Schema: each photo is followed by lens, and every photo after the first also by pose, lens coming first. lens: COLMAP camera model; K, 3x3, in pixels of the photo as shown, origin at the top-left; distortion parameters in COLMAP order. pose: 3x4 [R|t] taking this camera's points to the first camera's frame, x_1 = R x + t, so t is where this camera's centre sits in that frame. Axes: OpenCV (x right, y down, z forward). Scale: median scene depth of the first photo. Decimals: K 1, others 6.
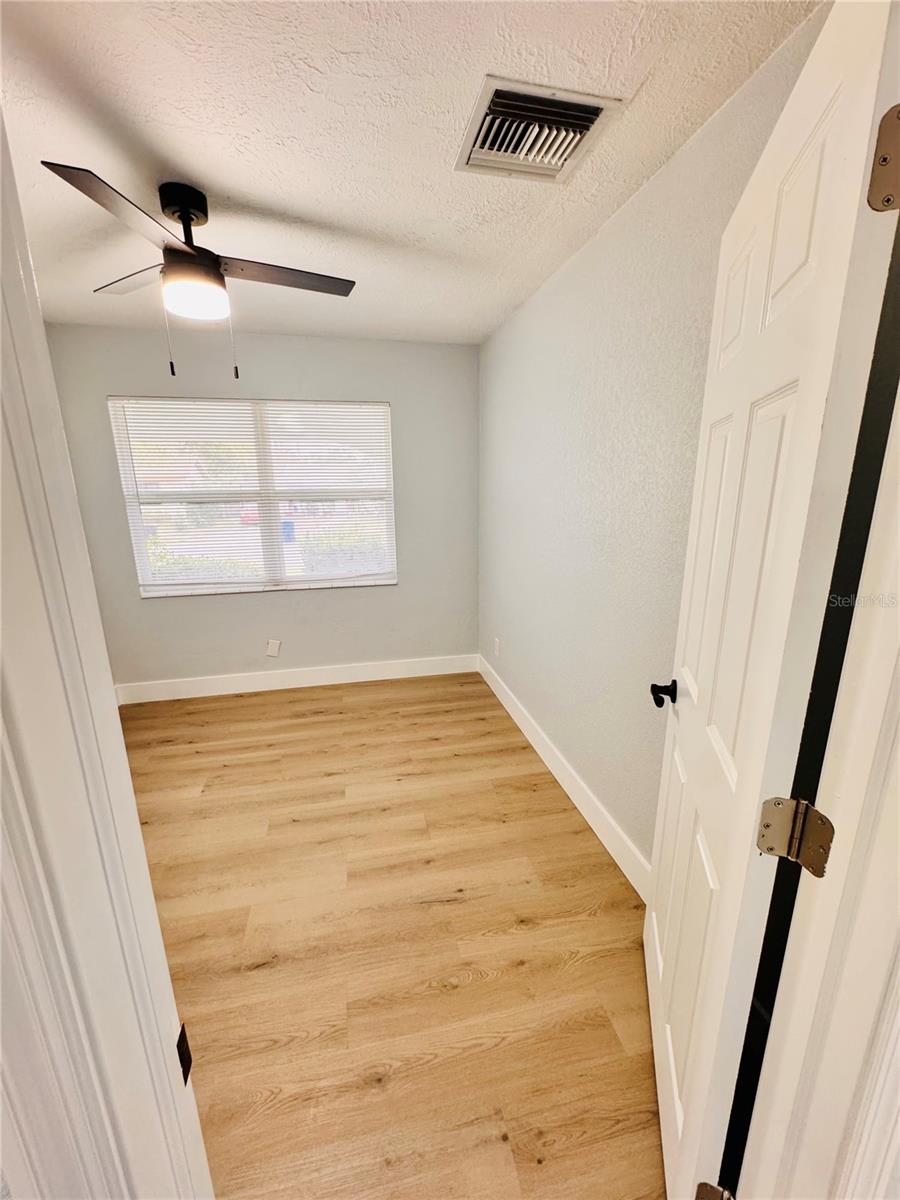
lens RADIAL K [[479.3, 0, 451.0], [0, 479.3, 607.1], [0, 0, 1]] dist [-0.013363, 0.000144]
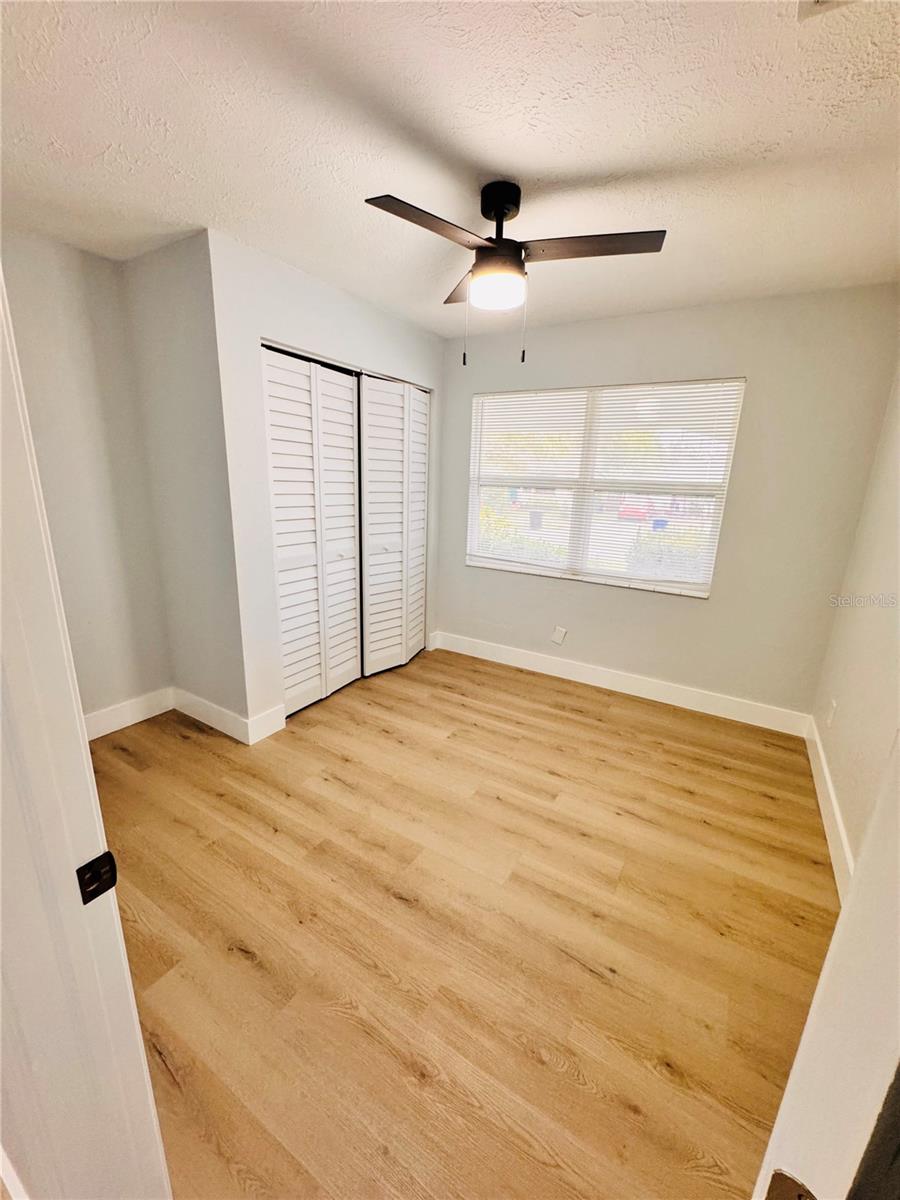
lens RADIAL K [[481.7, 0, 451.5], [0, 481.7, 605.9], [0, 0, 1]] dist [-0.007390, -0.000112]
pose [[0.717905, 0.211702, -0.663170, 0.164974], [-0.210568, 0.974050, 0.082996, -0.014360], [0.663531, 0.080059, 0.743853, 0.114817]]
